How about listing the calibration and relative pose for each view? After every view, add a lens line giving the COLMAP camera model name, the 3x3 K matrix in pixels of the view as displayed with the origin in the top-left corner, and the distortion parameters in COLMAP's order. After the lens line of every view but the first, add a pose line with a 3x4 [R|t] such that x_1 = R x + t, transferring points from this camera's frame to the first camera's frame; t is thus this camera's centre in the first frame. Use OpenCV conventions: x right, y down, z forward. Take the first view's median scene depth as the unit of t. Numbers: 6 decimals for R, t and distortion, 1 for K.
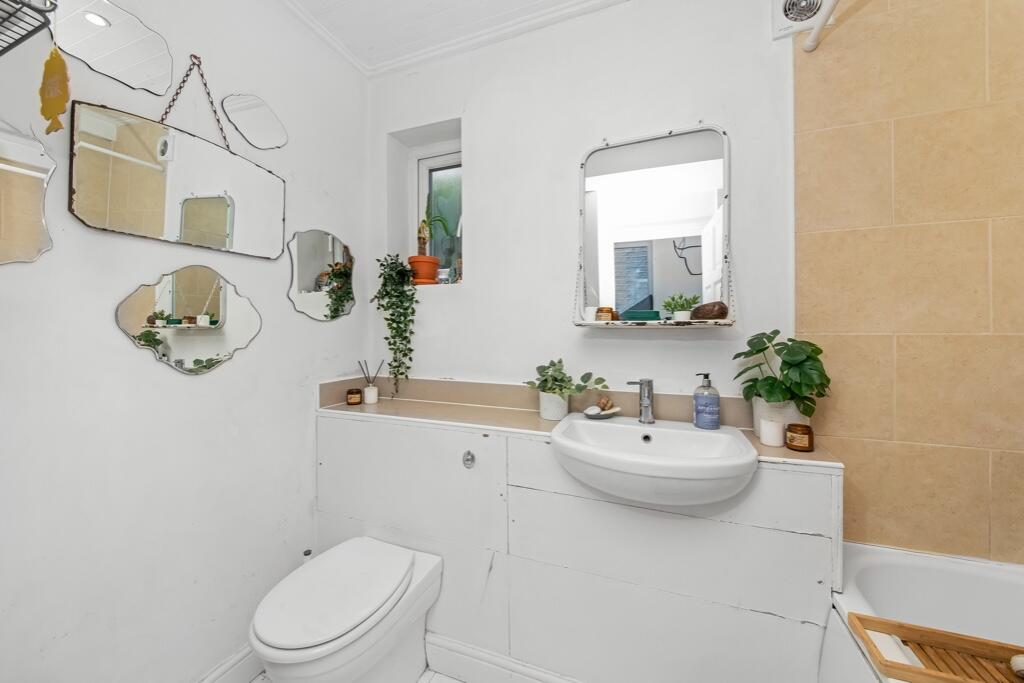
lens RADIAL K [[382.9, 0, 511.4], [0, 382.9, 333.0], [0, 0, 1]] dist [-0.005551, -0.000568]
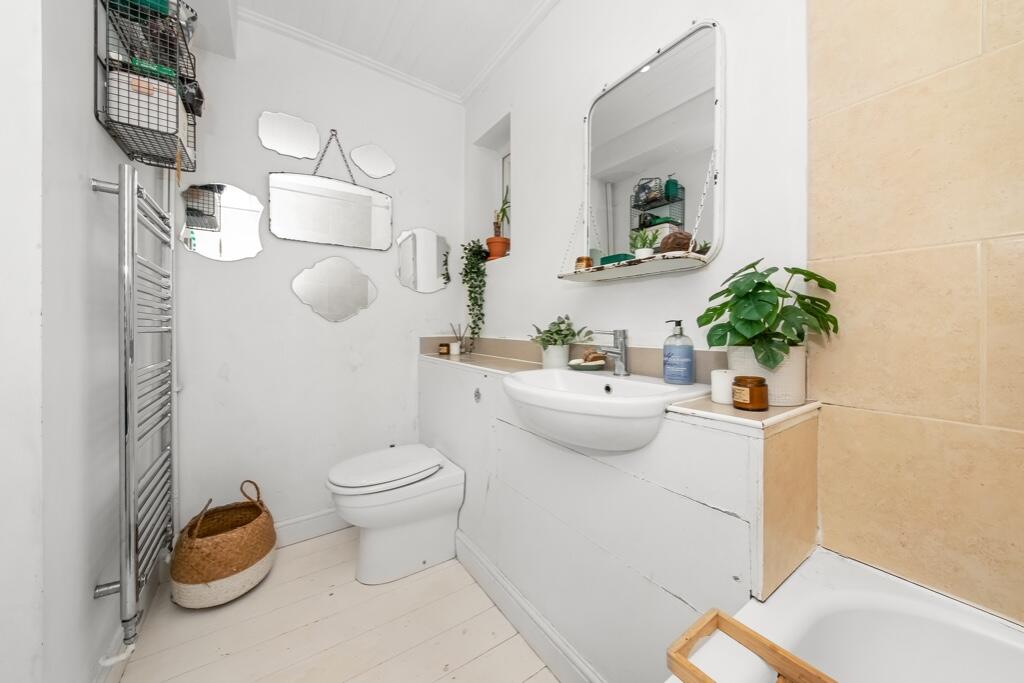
lens RADIAL K [[355.8, 0, 512.7], [0, 355.8, 333.1], [0, 0, 1]] dist [0.000677, -0.000320]
pose [[0.829054, 0.010888, -0.559063, 0.585998], [-0.006098, 0.999927, 0.010431, 0.116351], [0.559135, -0.005239, 0.829060, 0.120880]]
